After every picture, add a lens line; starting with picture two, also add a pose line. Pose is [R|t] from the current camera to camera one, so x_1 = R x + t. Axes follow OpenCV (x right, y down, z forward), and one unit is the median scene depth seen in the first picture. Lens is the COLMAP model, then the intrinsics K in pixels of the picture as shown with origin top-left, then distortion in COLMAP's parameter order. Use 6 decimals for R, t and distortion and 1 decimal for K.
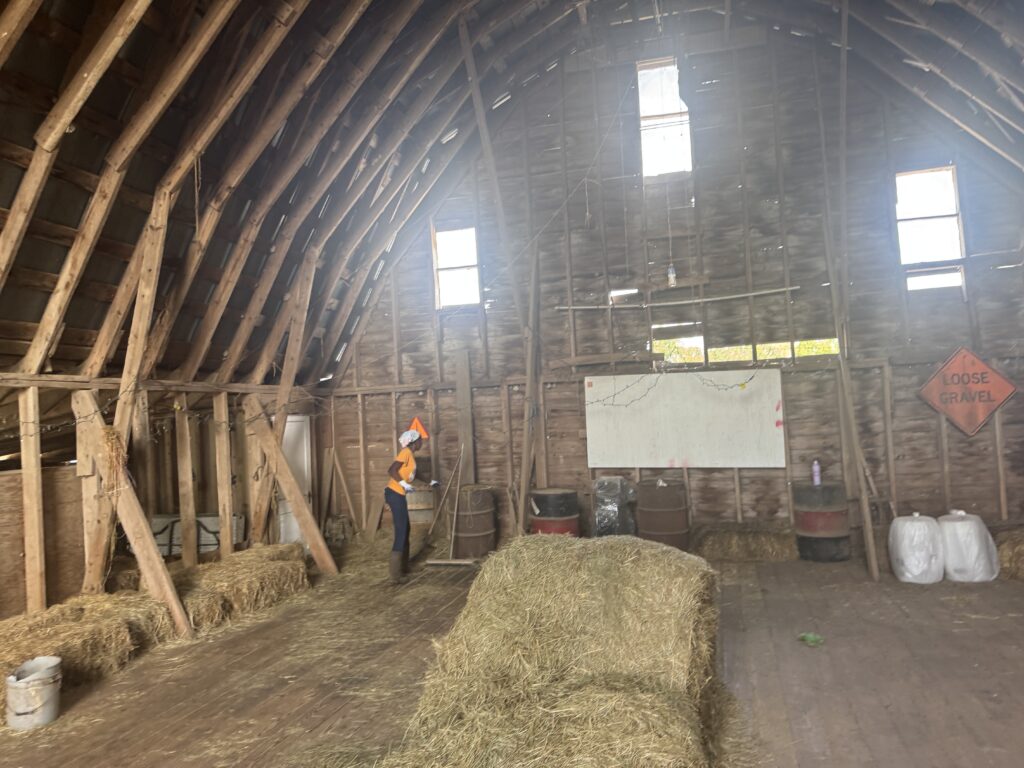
lens RADIAL K [[712.0, 0, 532.1], [0, 712.0, 395.2], [0, 0, 1]] dist [0.067843, -0.102877]
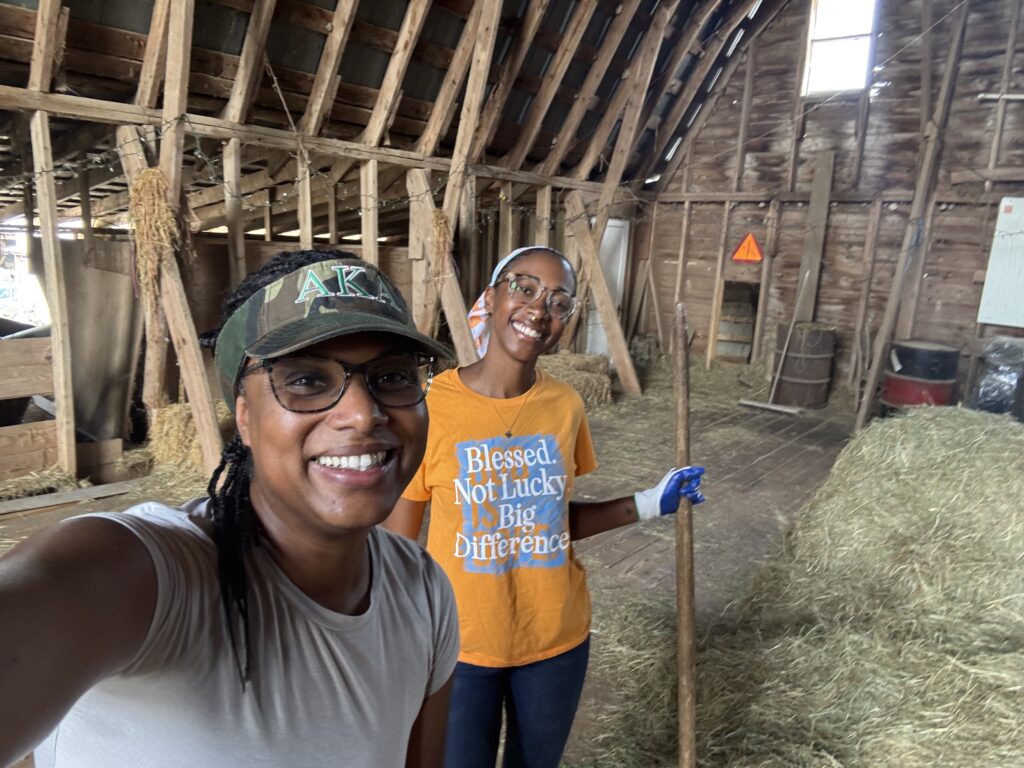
lens RADIAL K [[712.0, 0, 532.1], [0, 712.0, 395.2], [0, 0, 1]] dist [0.067843, -0.102877]
pose [[0.911975, 0.179053, -0.369109, -0.057777], [-0.084473, 0.962406, 0.258147, 0.019536], [0.401455, -0.204244, 0.892815, 0.109957]]
